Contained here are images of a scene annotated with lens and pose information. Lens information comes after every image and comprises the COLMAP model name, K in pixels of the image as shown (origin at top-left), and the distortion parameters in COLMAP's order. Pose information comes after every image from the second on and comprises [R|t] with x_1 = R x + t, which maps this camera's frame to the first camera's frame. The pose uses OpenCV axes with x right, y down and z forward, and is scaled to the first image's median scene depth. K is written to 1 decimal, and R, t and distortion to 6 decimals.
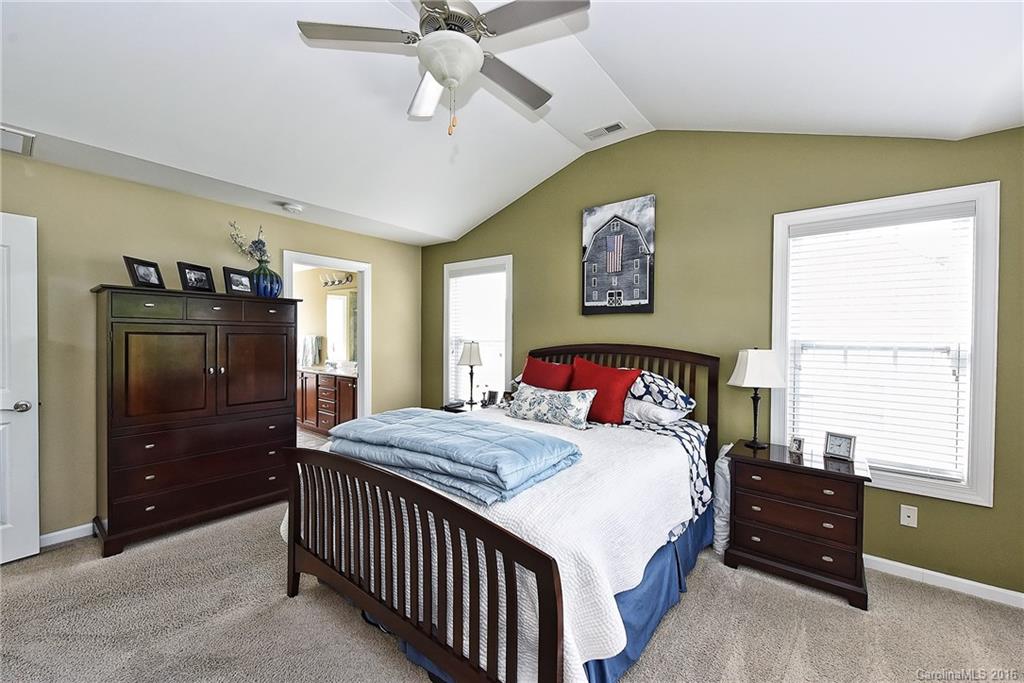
lens RADIAL K [[402.5, 0, 512.0], [0, 402.5, 341.5], [0, 0, 1]] dist [-0.000990, -0.000447]
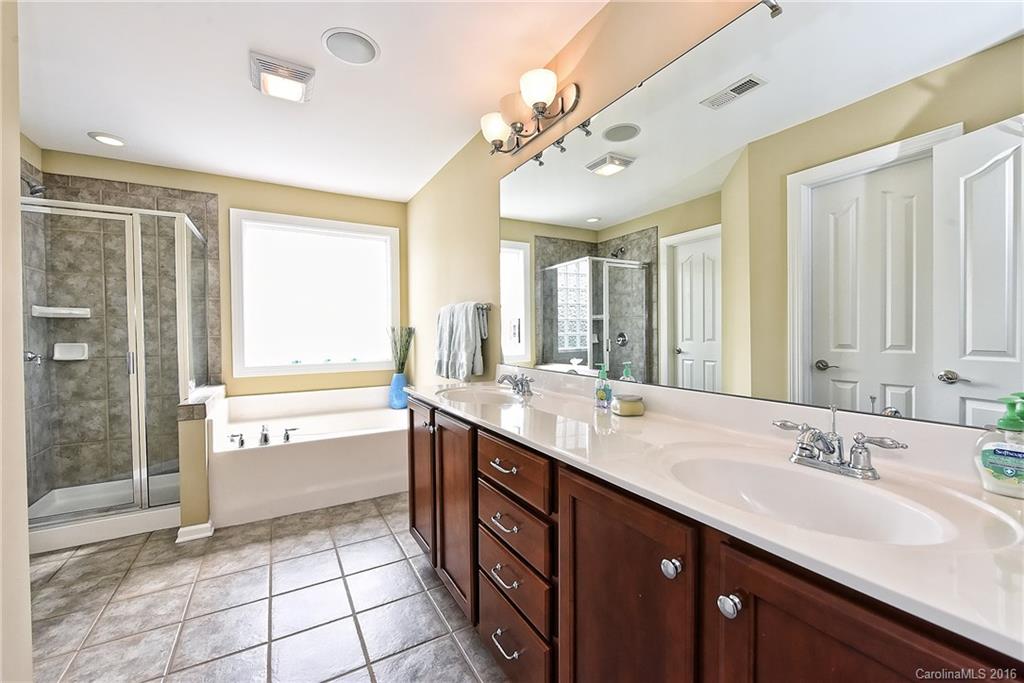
lens RADIAL K [[422.2, 0, 512.0], [0, 422.2, 341.5], [0, 0, 1]] dist [-0.001933, -0.000131]
pose [[0.925185, -0.008683, -0.379417, -0.301772], [0.012599, 0.999890, 0.007840, 0.020239], [0.379307, -0.012033, 0.925193, 0.640346]]
